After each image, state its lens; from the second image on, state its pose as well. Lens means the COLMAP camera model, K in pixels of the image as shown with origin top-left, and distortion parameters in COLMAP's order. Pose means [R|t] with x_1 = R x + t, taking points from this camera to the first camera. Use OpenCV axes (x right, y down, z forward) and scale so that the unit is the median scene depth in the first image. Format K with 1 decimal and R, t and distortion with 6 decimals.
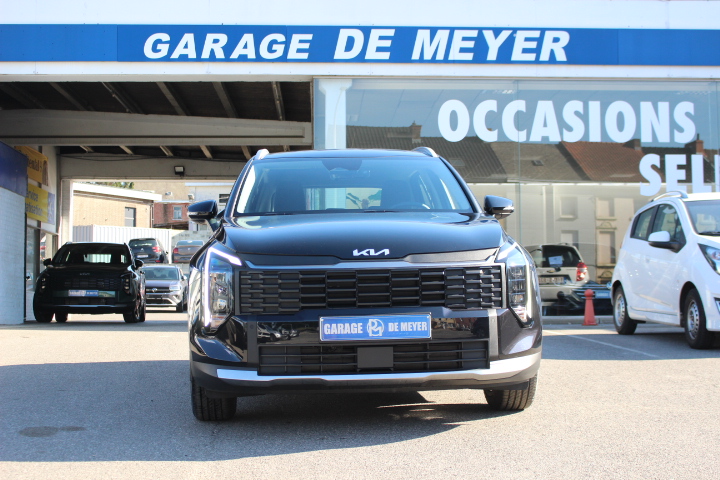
lens RADIAL K [[1133.2, 0, 362.4], [0, 1133.2, 242.3], [0, 0, 1]] dist [0.046014, 0.000000]
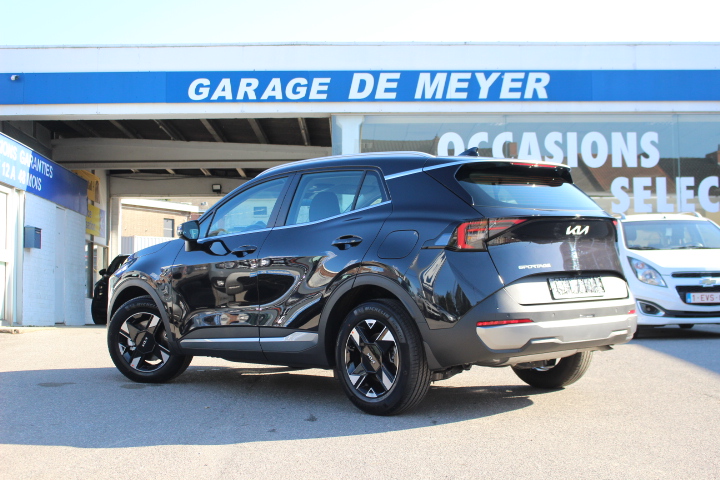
lens RADIAL K [[1133.2, 0, 359.6], [0, 1133.2, 238.0], [0, 0, 1]] dist [0.046014, 0.000000]
pose [[0.999476, -0.006424, -0.031737, 0.022466], [0.006130, 0.999937, -0.009350, -0.006051], [0.031795, 0.009150, 0.999453, -0.173119]]
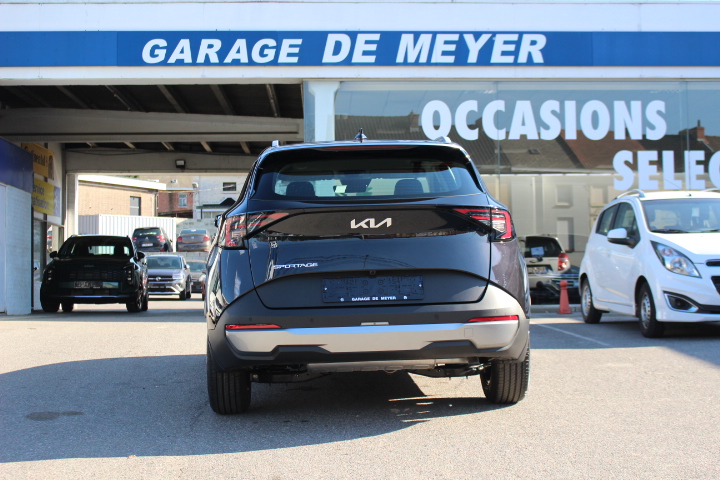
lens RADIAL K [[1133.2, 0, 360.2], [0, 1133.2, 236.8], [0, 0, 1]] dist [0.046014, 0.000000]
pose [[0.999950, -0.005903, -0.008117, 0.017466], [0.005977, 0.999941, 0.009055, -0.008840], [0.008063, -0.009103, 0.999926, -0.054996]]
